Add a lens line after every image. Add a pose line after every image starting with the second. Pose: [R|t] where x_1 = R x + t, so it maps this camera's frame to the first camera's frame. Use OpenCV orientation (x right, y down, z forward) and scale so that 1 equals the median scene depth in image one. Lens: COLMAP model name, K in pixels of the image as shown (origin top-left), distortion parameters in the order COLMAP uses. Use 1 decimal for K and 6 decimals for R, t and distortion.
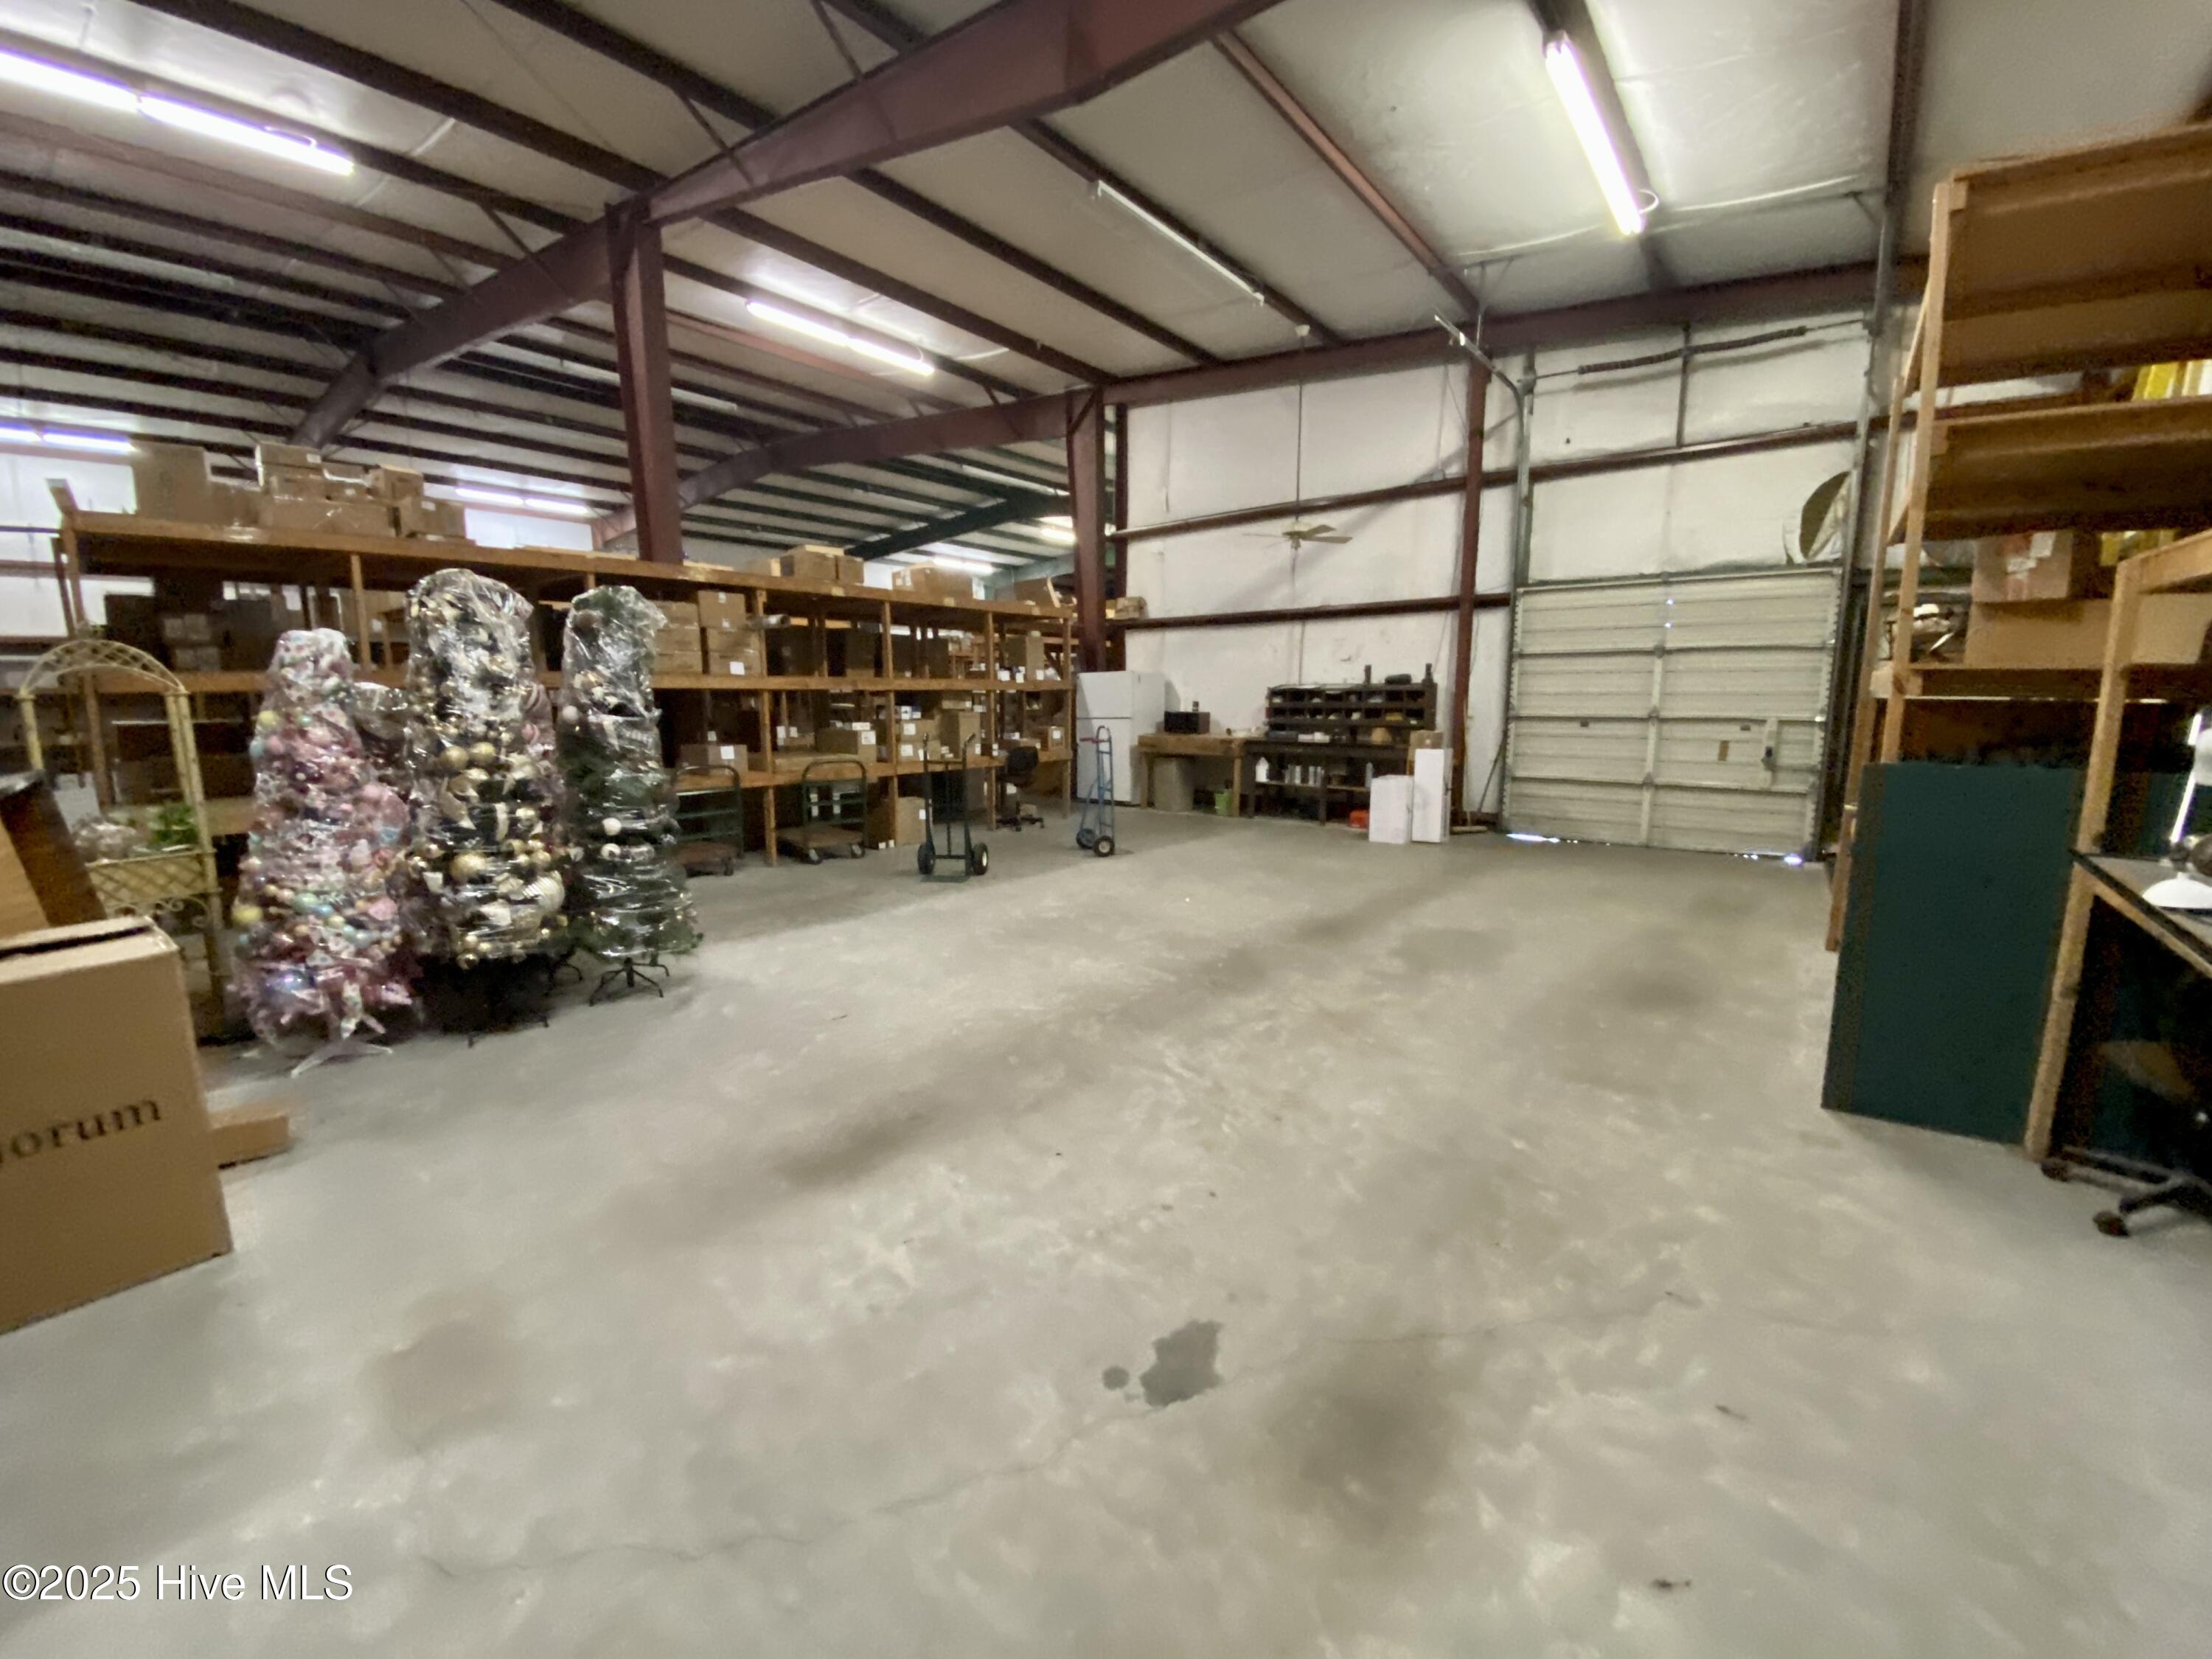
lens RADIAL K [[900.7, 0, 1107.4], [0, 900.7, 834.4], [0, 0, 1]] dist [-0.025351, -0.002414]
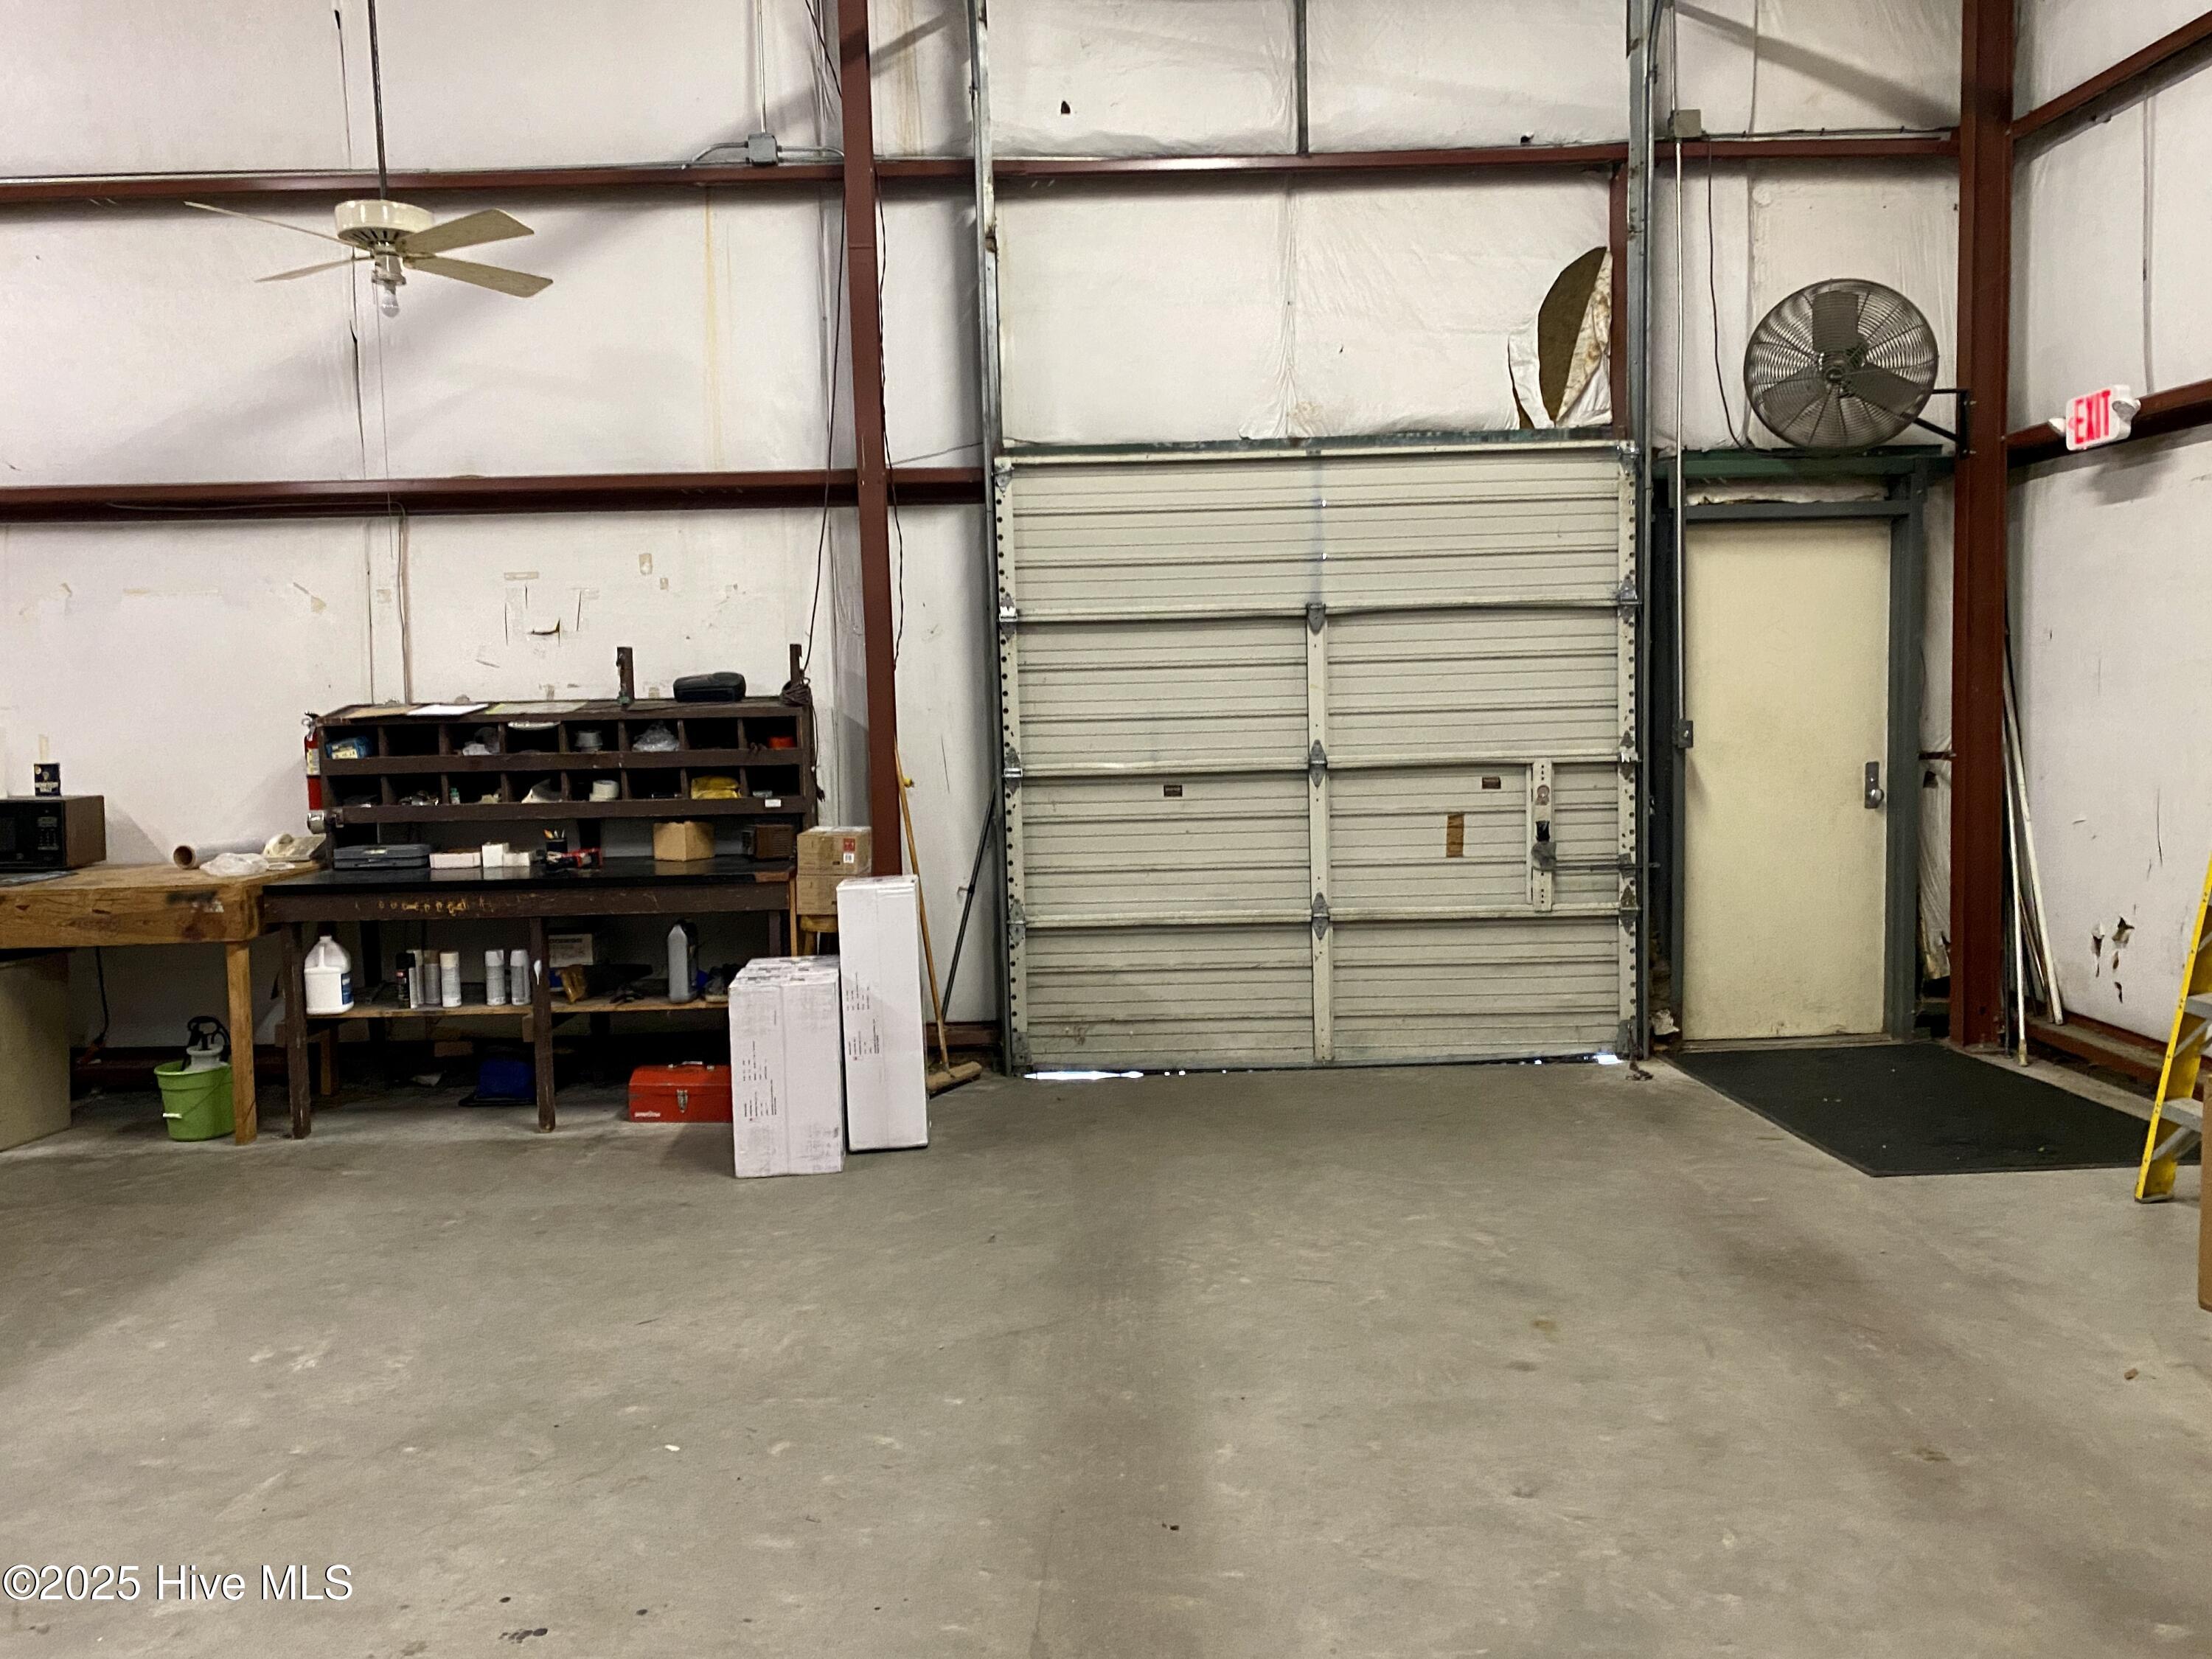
lens RADIAL K [[1708.2, 0, 1085.5], [0, 1708.2, 839.1], [0, 0, 1]] dist [0.039305, -0.009301]
pose [[0.774817, -0.061183, 0.629219, 0.002181], [0.116532, 0.992073, -0.047031, -0.065151], [-0.621353, 0.109765, 0.775804, 0.398584]]
